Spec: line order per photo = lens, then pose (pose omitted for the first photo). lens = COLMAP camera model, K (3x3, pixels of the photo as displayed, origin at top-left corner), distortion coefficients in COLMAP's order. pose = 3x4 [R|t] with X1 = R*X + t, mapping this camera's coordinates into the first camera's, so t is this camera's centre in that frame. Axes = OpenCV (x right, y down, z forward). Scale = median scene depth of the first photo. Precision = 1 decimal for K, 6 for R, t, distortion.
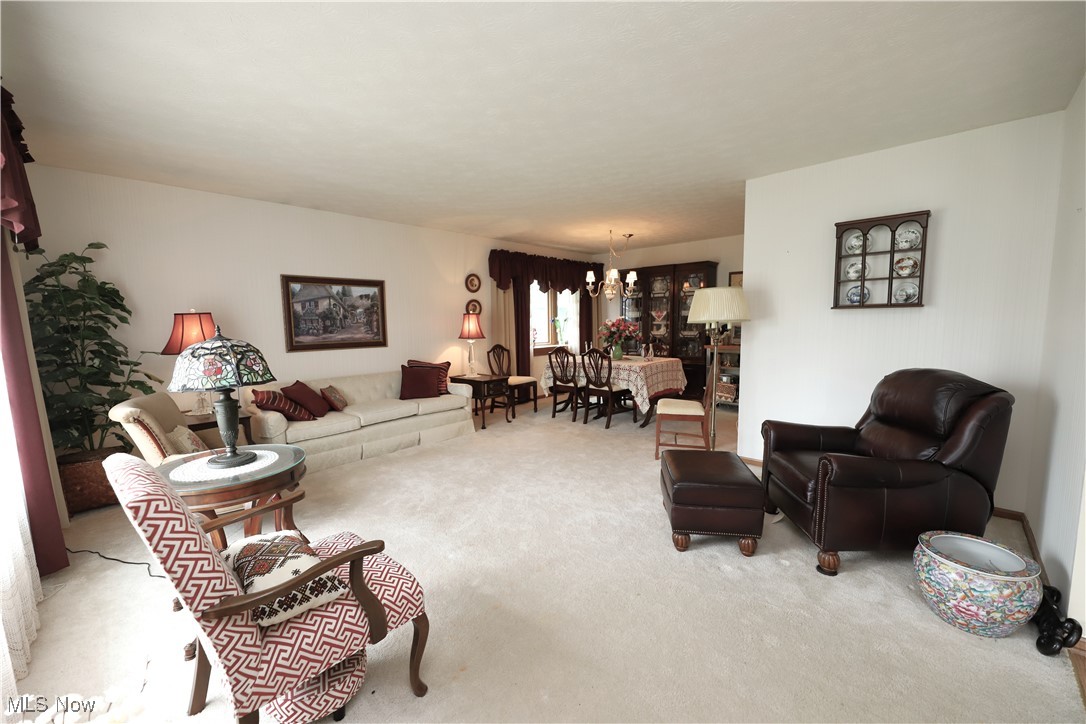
lens RADIAL K [[432.4, 0, 541.1], [0, 432.4, 364.8], [0, 0, 1]] dist [-0.004127, -0.000374]
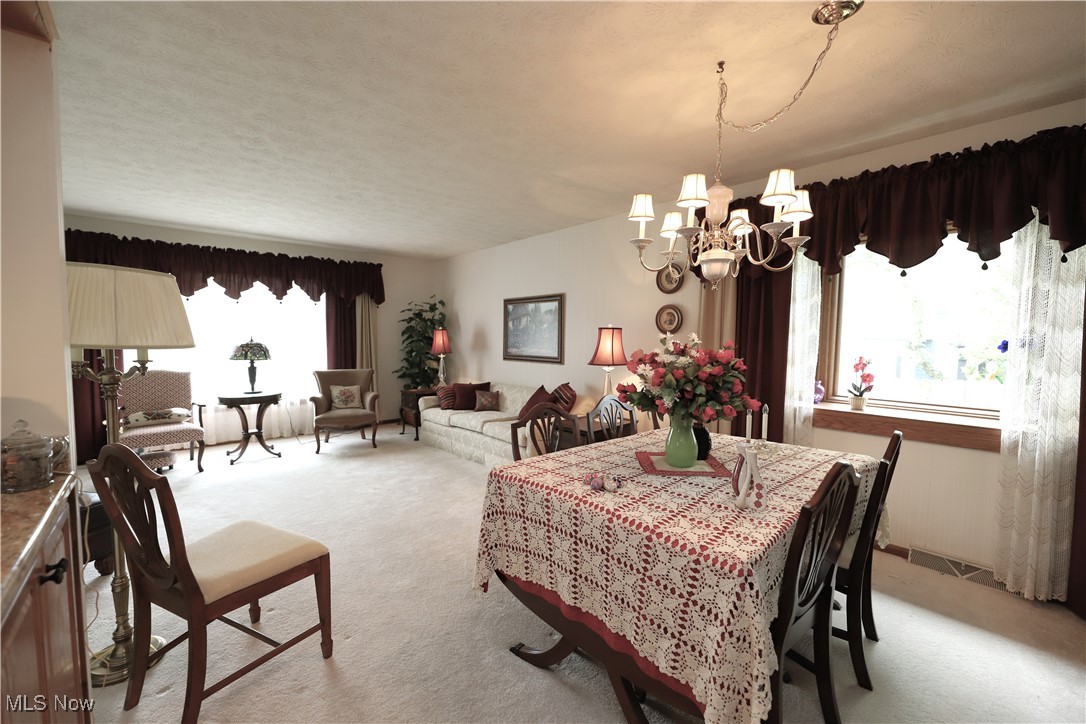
lens RADIAL K [[432.4, 0, 542.4], [0, 432.4, 364.5], [0, 0, 1]] dist [-0.004127, -0.000374]
pose [[-0.062370, 0.061640, -0.996148, 0.575629], [-0.125456, 0.989690, 0.069095, -0.104536], [0.990137, 0.129282, -0.053994, 1.042651]]
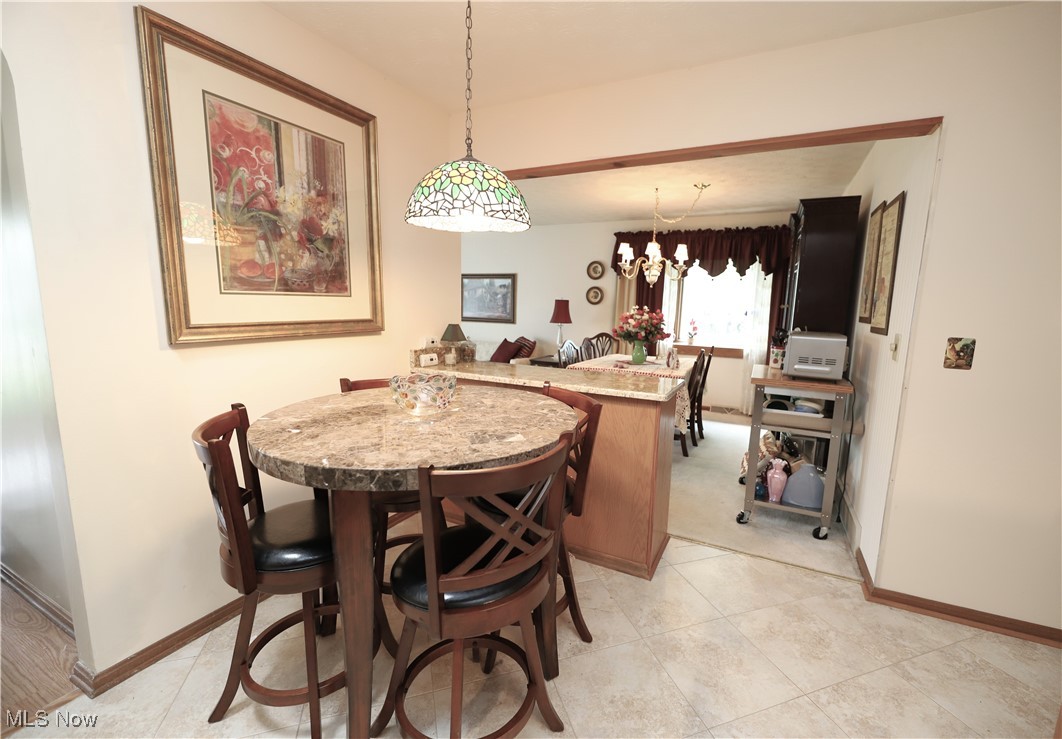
lens RADIAL K [[438.1, 0, 551.5], [0, 438.1, 369.2], [0, 0, 1]] dist [0.001806, -0.001122]
pose [[0.325095, 0.145028, -0.934495, 0.972672], [-0.137785, 0.984890, 0.104916, -0.064312], [0.935590, 0.094652, 0.340165, 0.688059]]
